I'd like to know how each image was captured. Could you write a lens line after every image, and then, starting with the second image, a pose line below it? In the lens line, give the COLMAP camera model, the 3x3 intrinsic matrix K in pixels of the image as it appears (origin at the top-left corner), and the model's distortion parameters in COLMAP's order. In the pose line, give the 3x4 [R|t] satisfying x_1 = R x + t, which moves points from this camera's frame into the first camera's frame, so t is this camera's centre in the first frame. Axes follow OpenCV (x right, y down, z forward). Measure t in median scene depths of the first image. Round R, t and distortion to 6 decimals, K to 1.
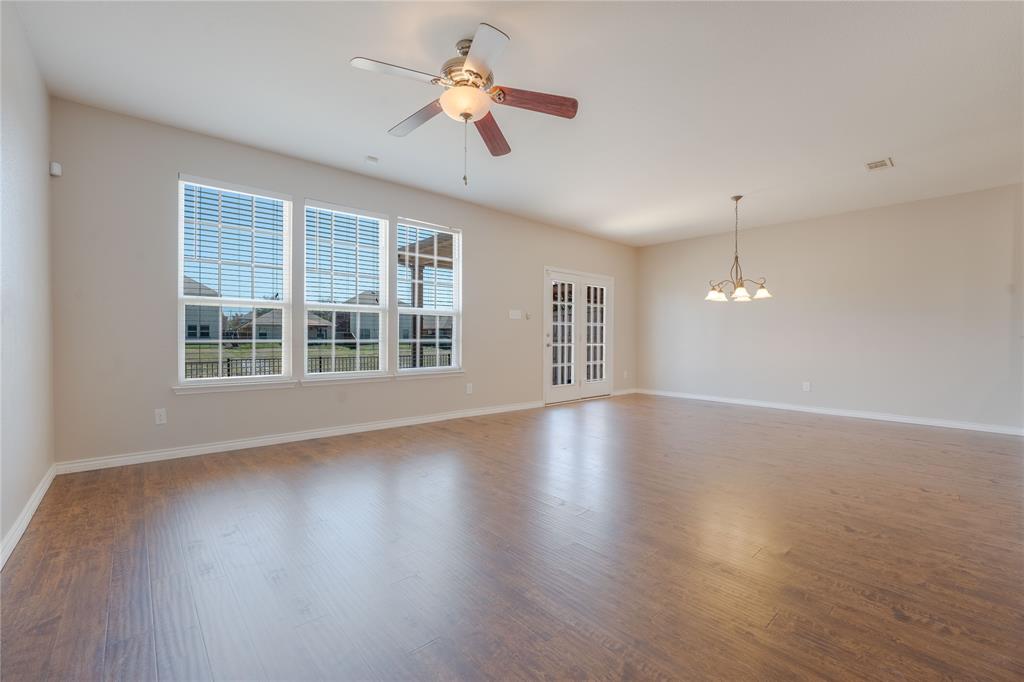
lens RADIAL K [[442.6, 0, 514.1], [0, 442.6, 343.5], [0, 0, 1]] dist [-0.000586, -0.000668]
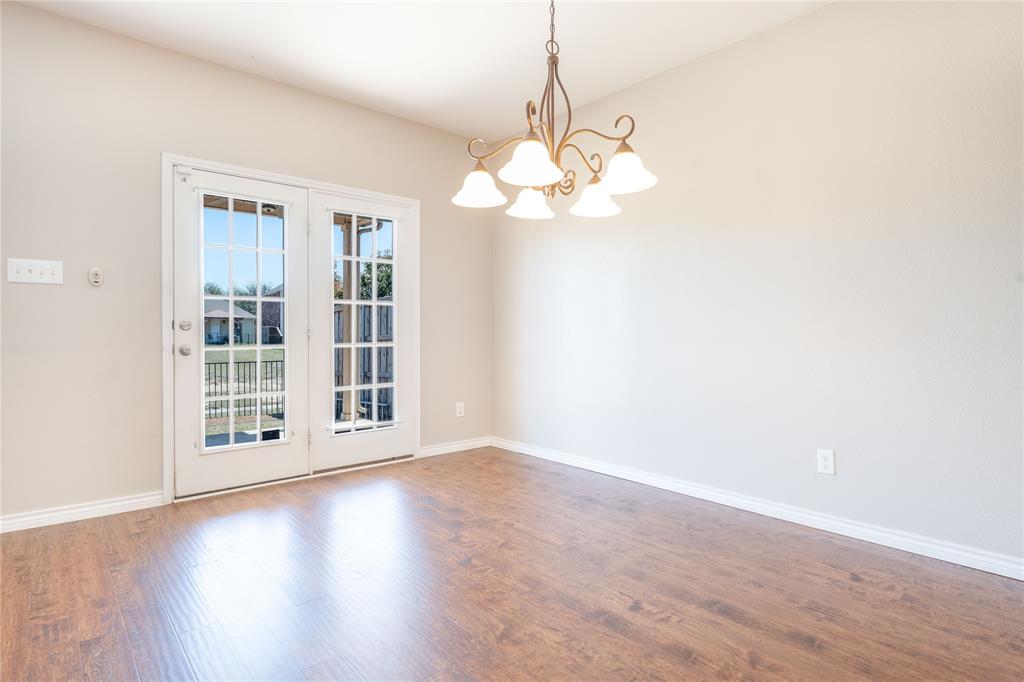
lens RADIAL K [[541.6, 0, 507.6], [0, 541.6, 333.6], [0, 0, 1]] dist [-0.000065, 0.001717]
pose [[0.999628, -0.006092, -0.026598, 0.357682], [0.005783, 0.999915, -0.011668, -0.003726], [0.026666, 0.011510, 0.999578, 0.472513]]
